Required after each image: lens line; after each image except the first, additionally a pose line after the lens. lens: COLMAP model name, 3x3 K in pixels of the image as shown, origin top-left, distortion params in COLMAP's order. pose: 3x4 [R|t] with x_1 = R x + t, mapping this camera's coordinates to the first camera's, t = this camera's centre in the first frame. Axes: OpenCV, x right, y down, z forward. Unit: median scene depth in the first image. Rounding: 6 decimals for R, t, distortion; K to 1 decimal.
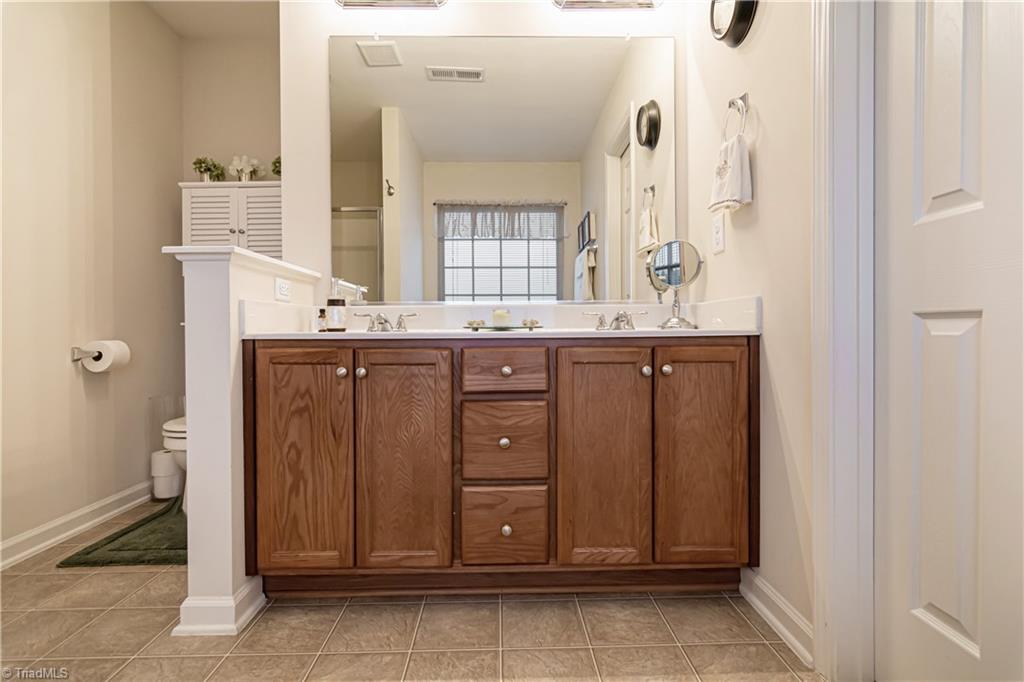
lens RADIAL K [[494.1, 0, 504.4], [0, 494.1, 338.3], [0, 0, 1]] dist [-0.004586, 0.004246]
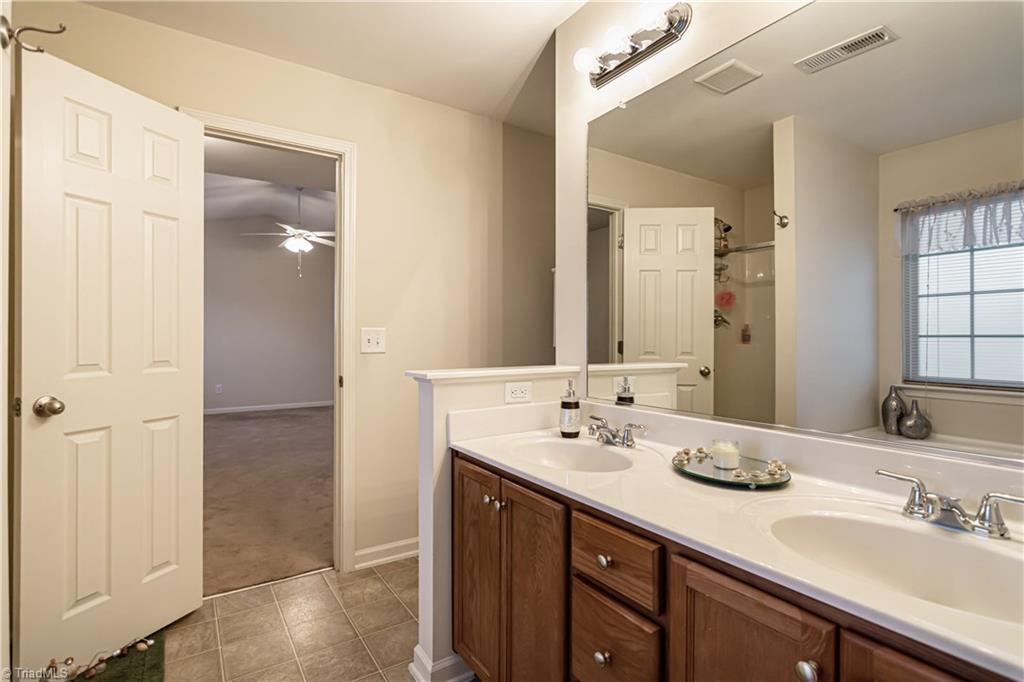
lens RADIAL K [[494.1, 0, 504.8], [0, 494.1, 336.3], [0, 0, 1]] dist [-0.004586, 0.004246]
pose [[0.527406, -0.000116, -0.849613, 0.421867], [-0.010507, 0.999923, -0.006659, -0.200267], [0.849548, 0.012438, 0.527364, 0.378644]]
